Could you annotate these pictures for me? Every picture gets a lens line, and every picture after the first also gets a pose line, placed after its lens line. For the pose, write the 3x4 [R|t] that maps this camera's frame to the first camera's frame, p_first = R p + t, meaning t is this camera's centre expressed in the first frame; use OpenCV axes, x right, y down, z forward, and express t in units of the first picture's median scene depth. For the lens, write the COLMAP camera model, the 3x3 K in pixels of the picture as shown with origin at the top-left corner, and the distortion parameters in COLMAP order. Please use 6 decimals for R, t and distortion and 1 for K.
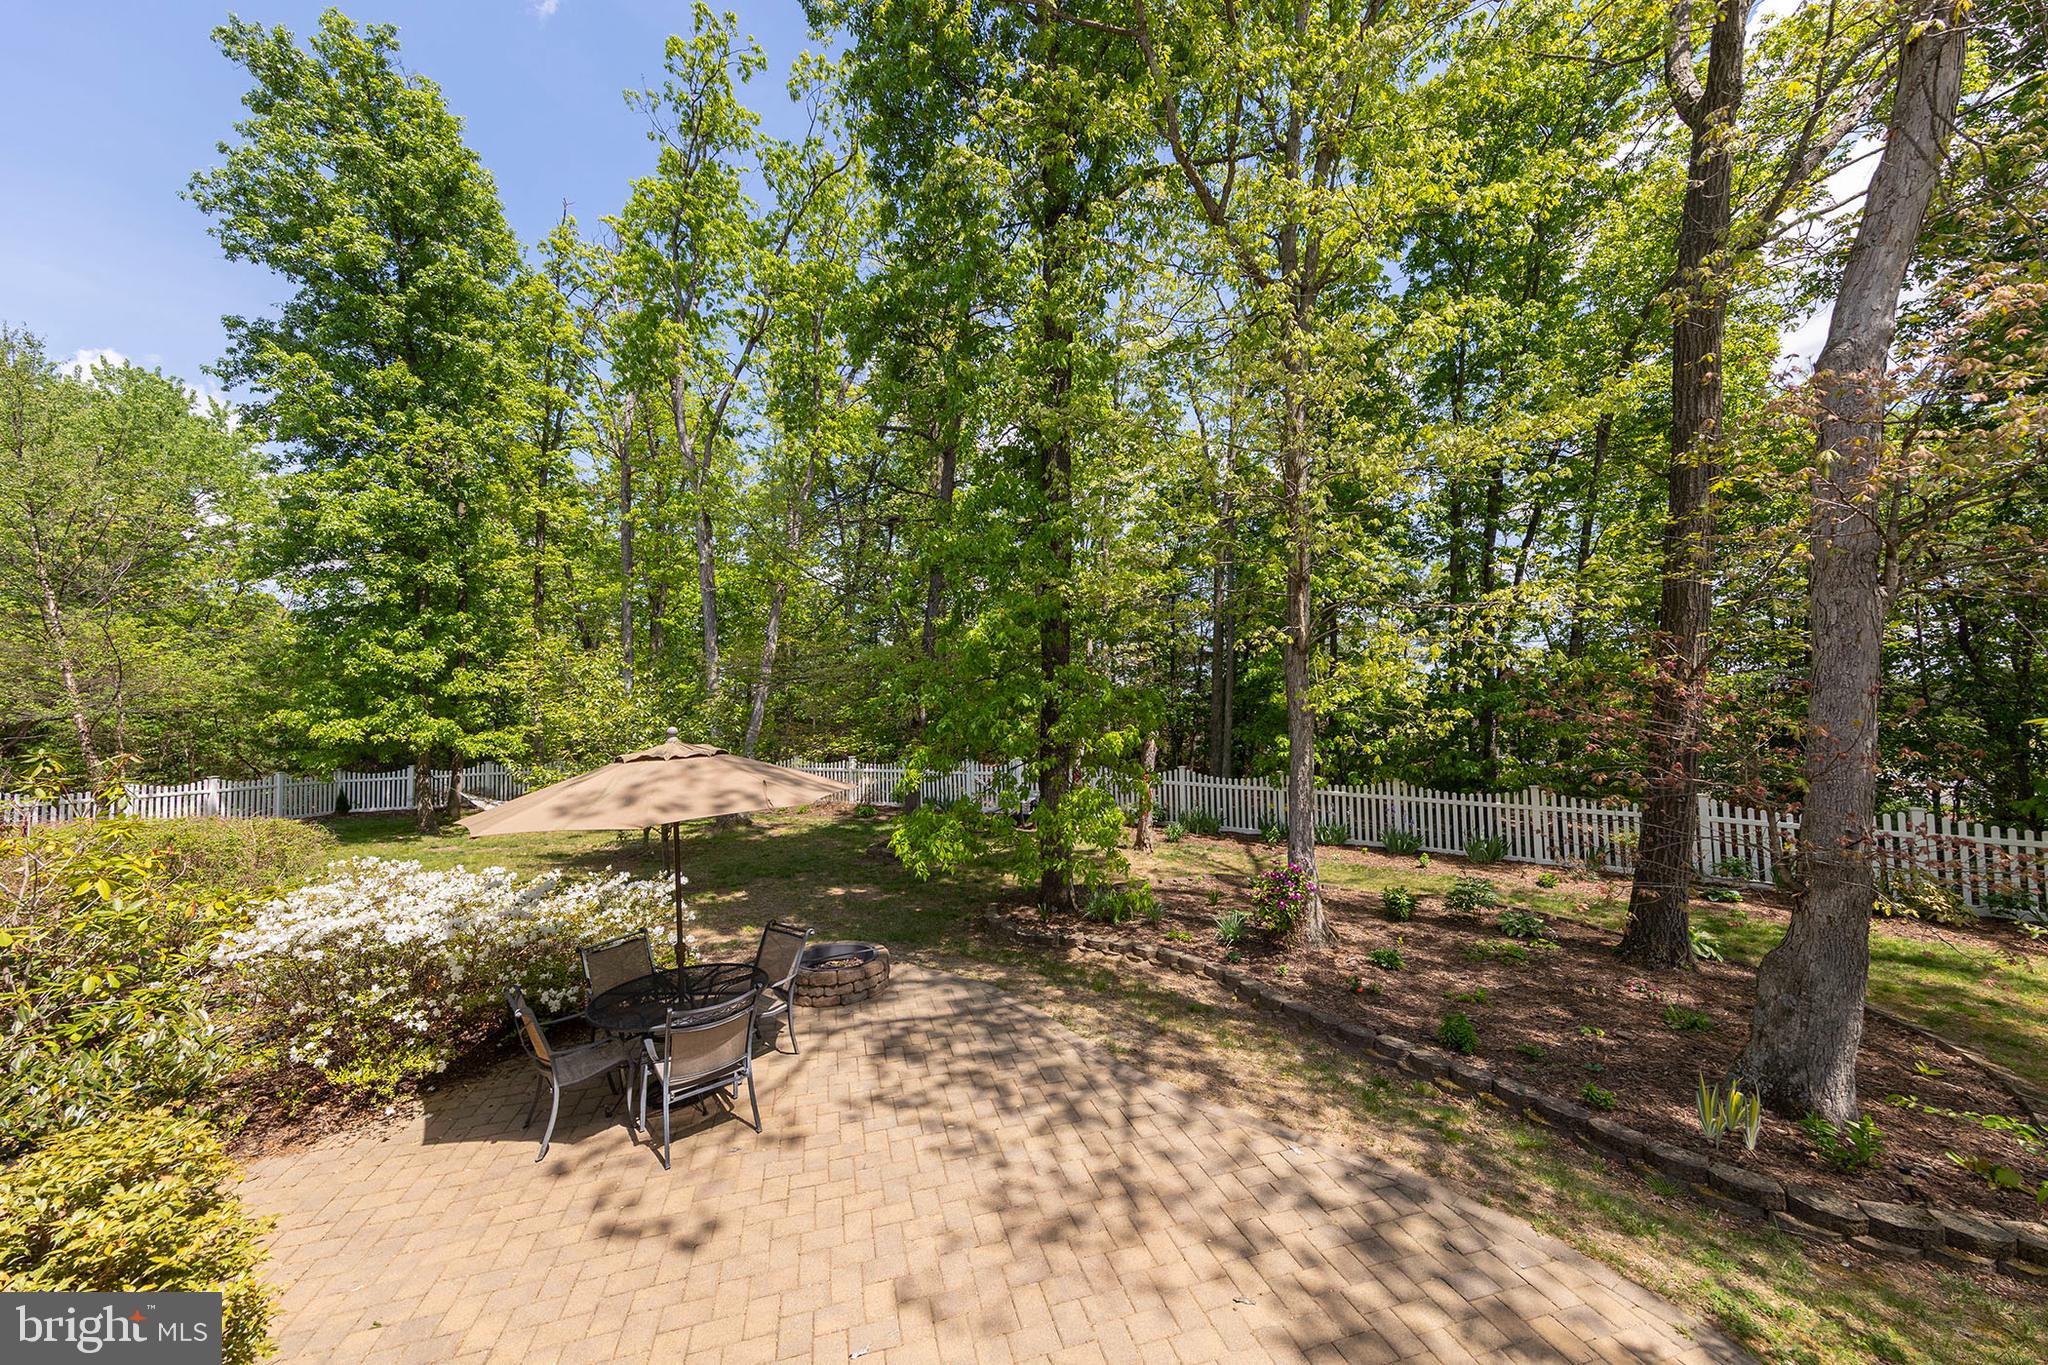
lens RADIAL K [[689.8, 0, 1026.6], [0, 689.8, 678.1], [0, 0, 1]] dist [0.005825, 0.000218]
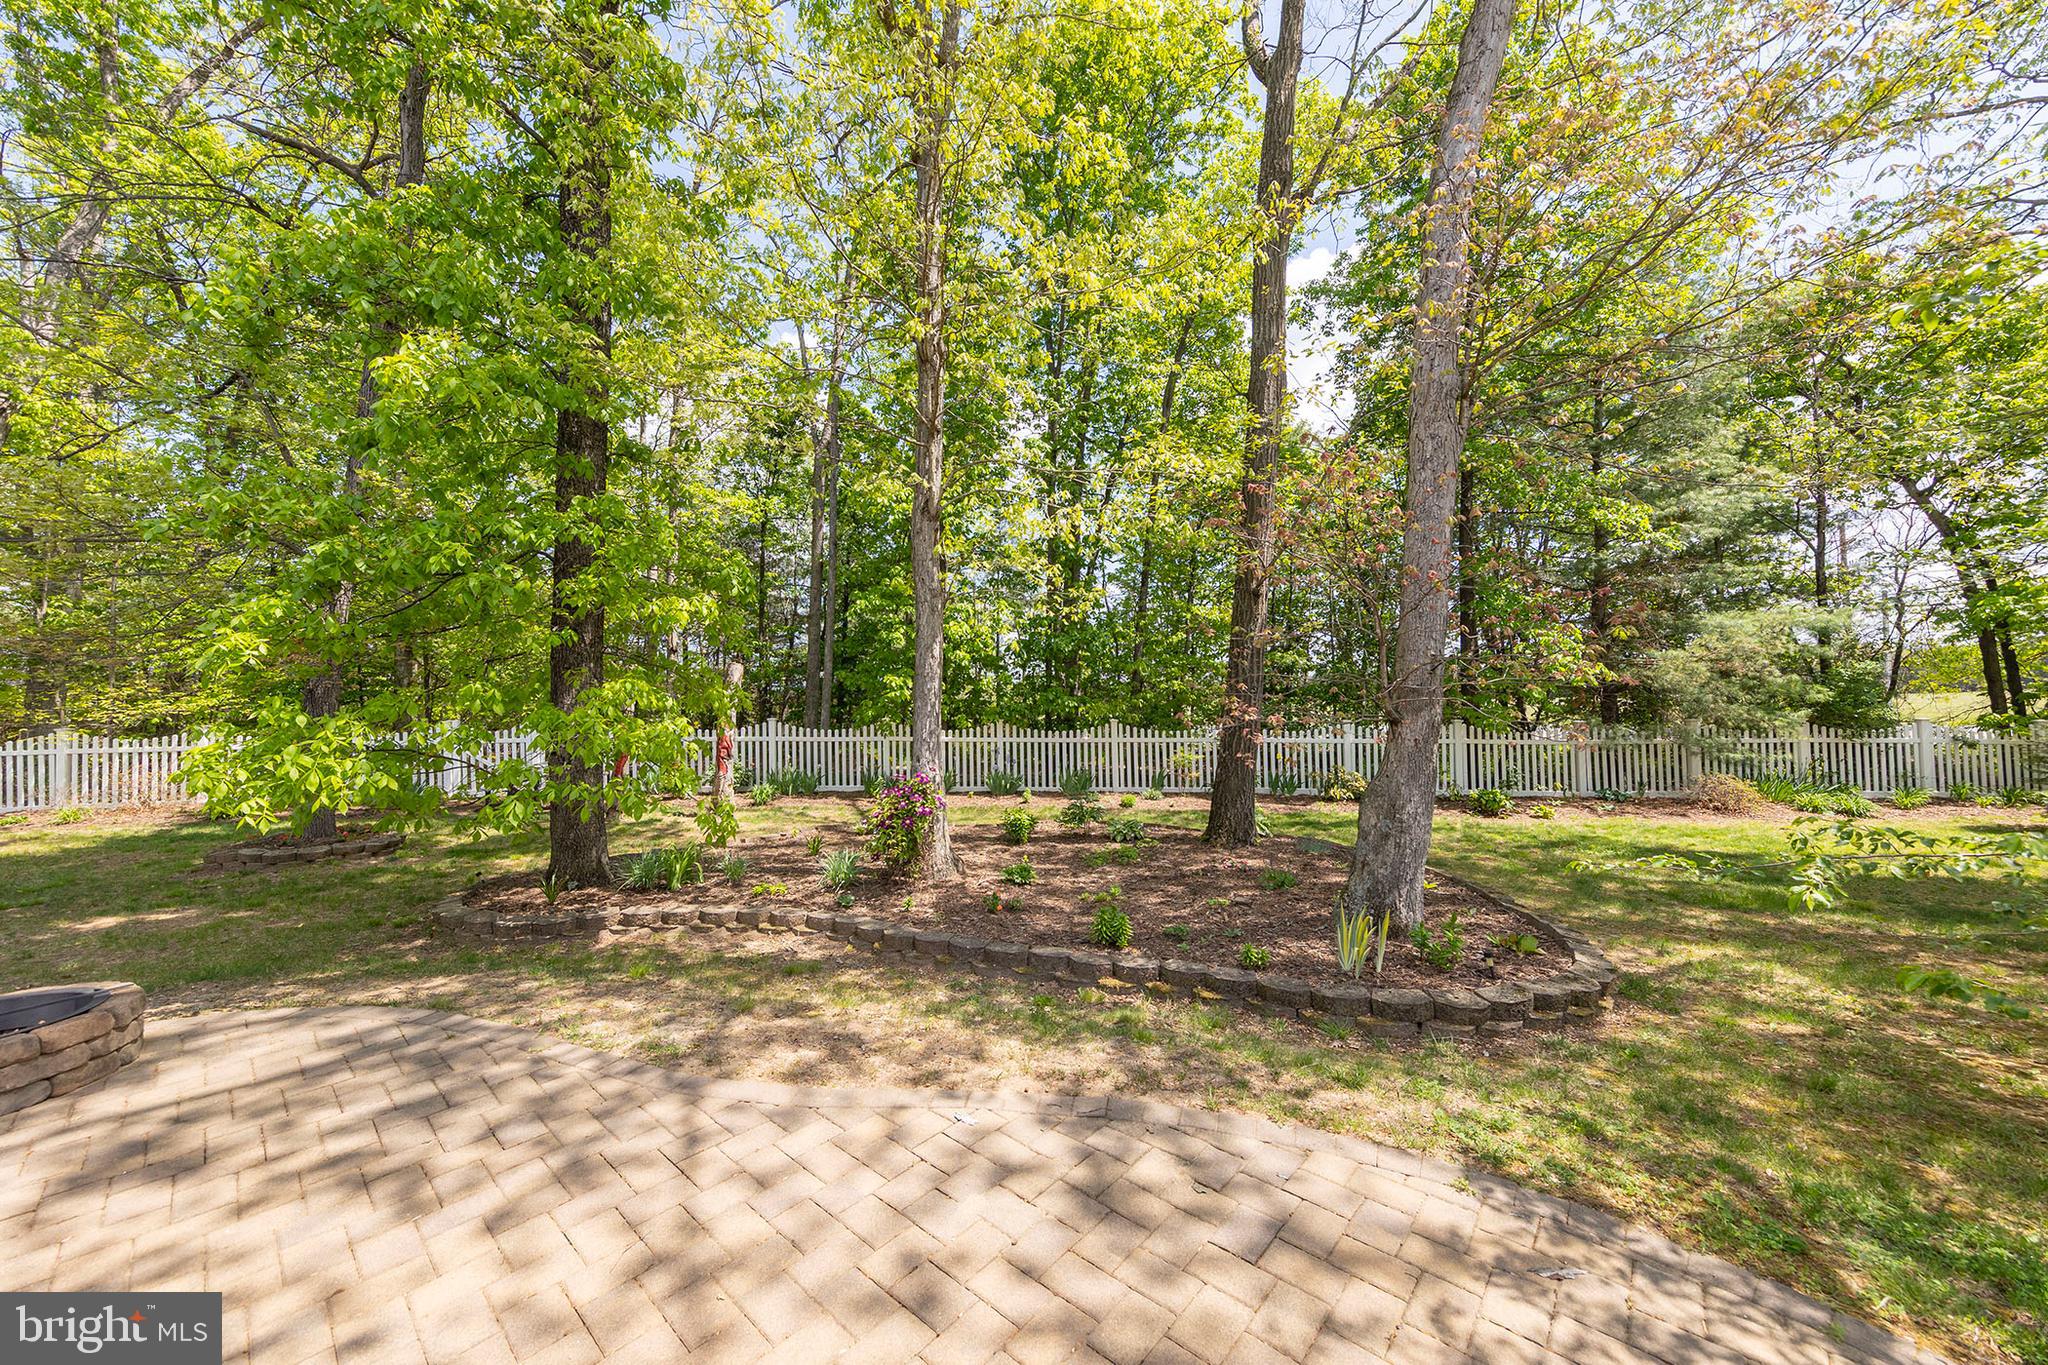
lens RADIAL K [[728.2, 0, 1024.3], [0, 728.2, 685.2], [0, 0, 1]] dist [0.004512, -0.000783]
pose [[0.846081, 0.010376, 0.532953, 0.020584], [-0.021001, 0.999683, 0.013878, 0.091735], [-0.532641, -0.022935, 0.846031, 0.133026]]
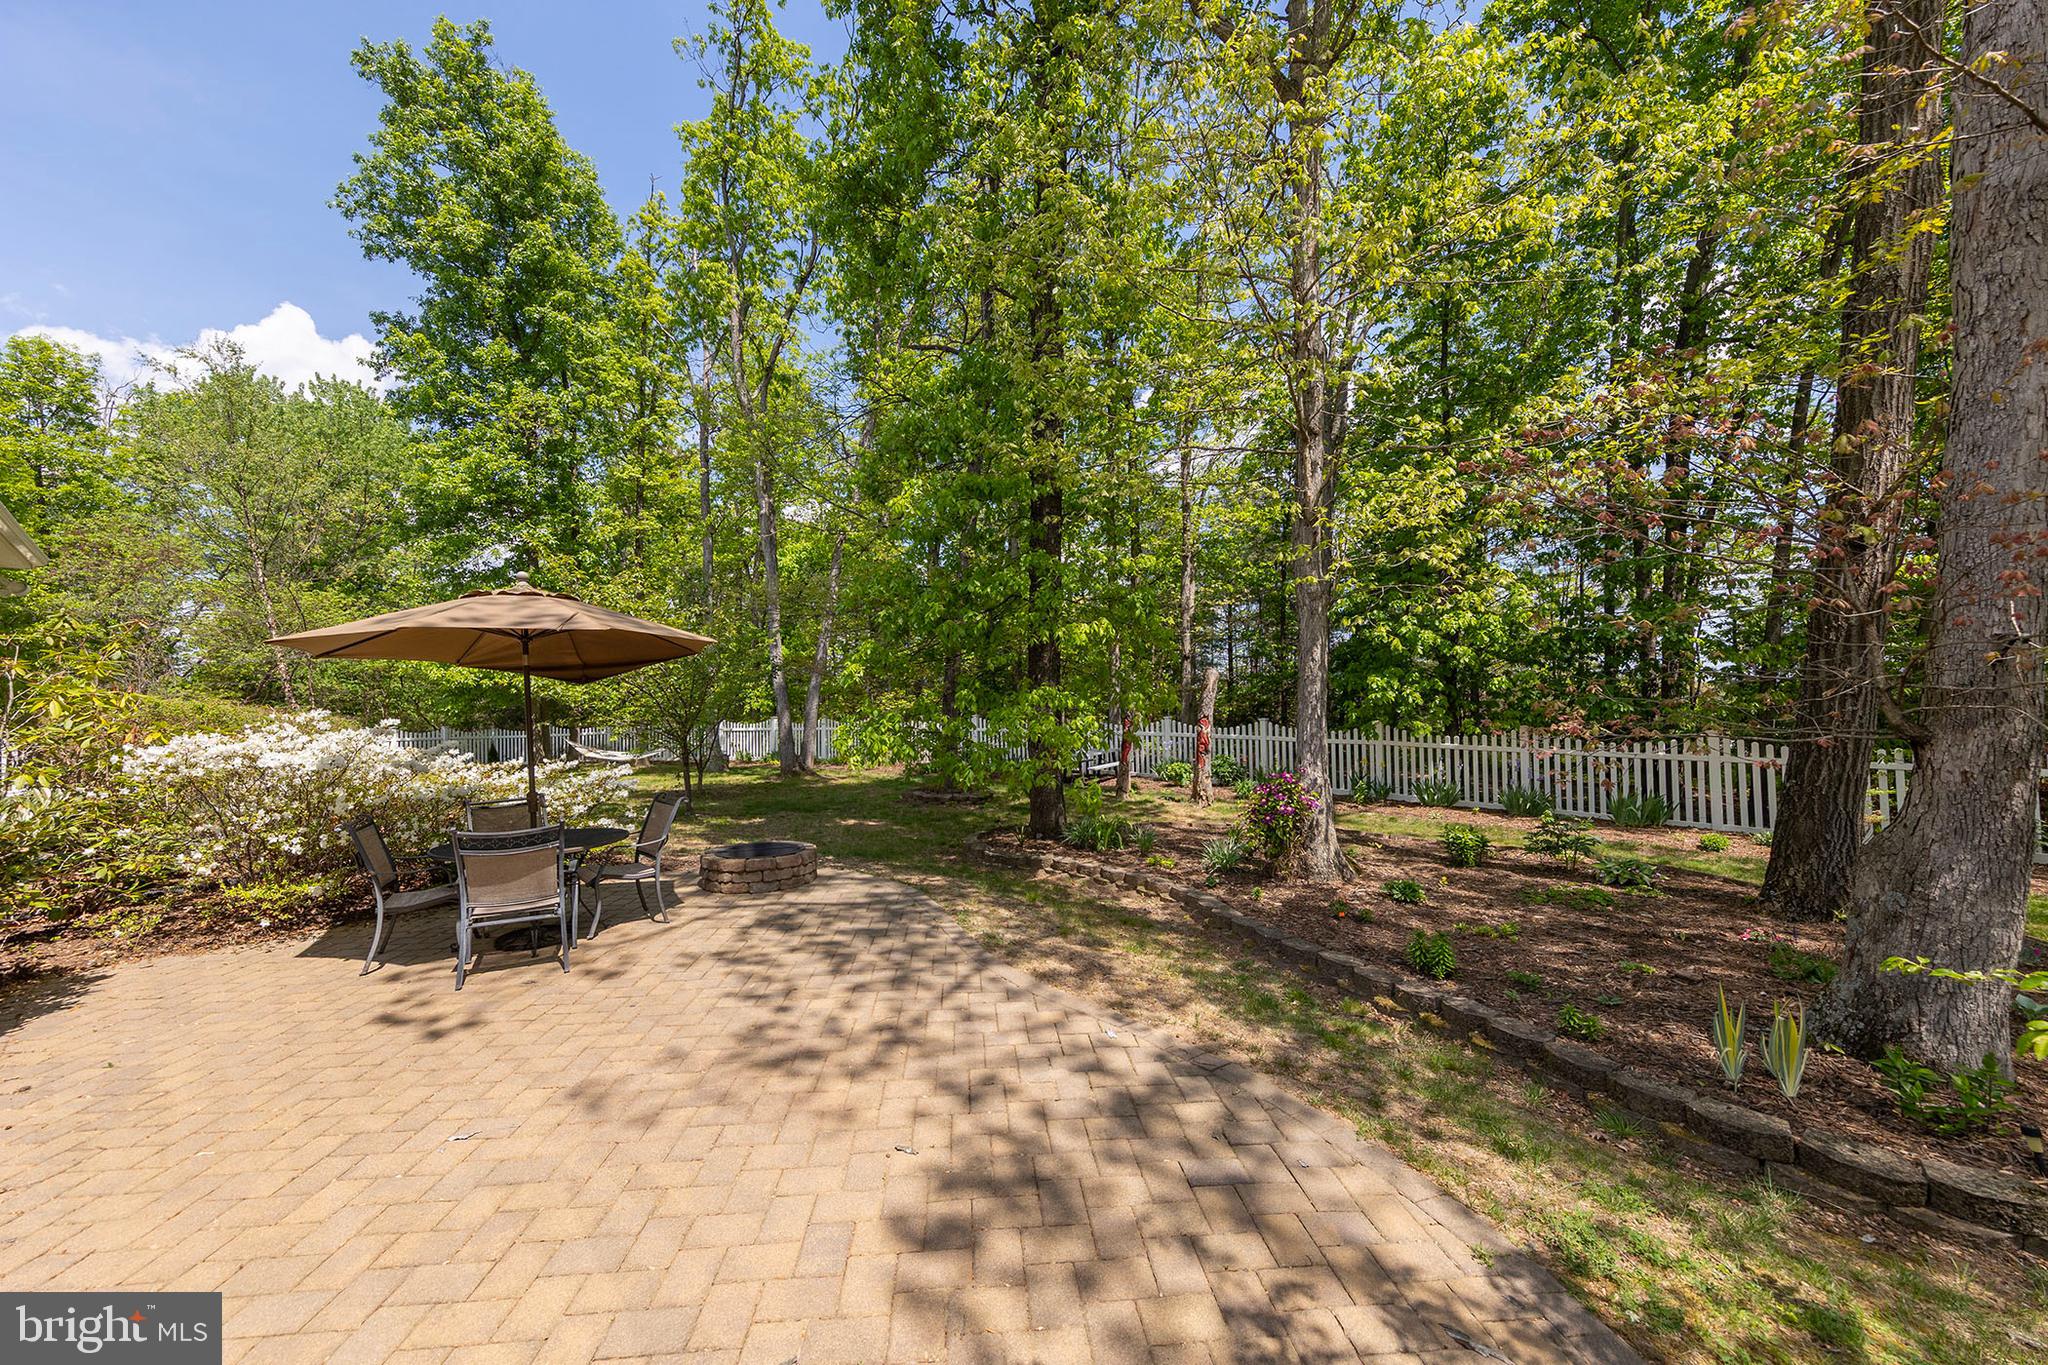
lens RADIAL K [[728.2, 0, 1015.0], [0, 728.2, 691.6], [0, 0, 1]] dist [0.004512, -0.000783]
pose [[0.977074, -0.001163, -0.212895, 0.151538], [0.006856, 0.999638, 0.026005, 0.088380], [0.212788, -0.026869, 0.976729, 0.048437]]
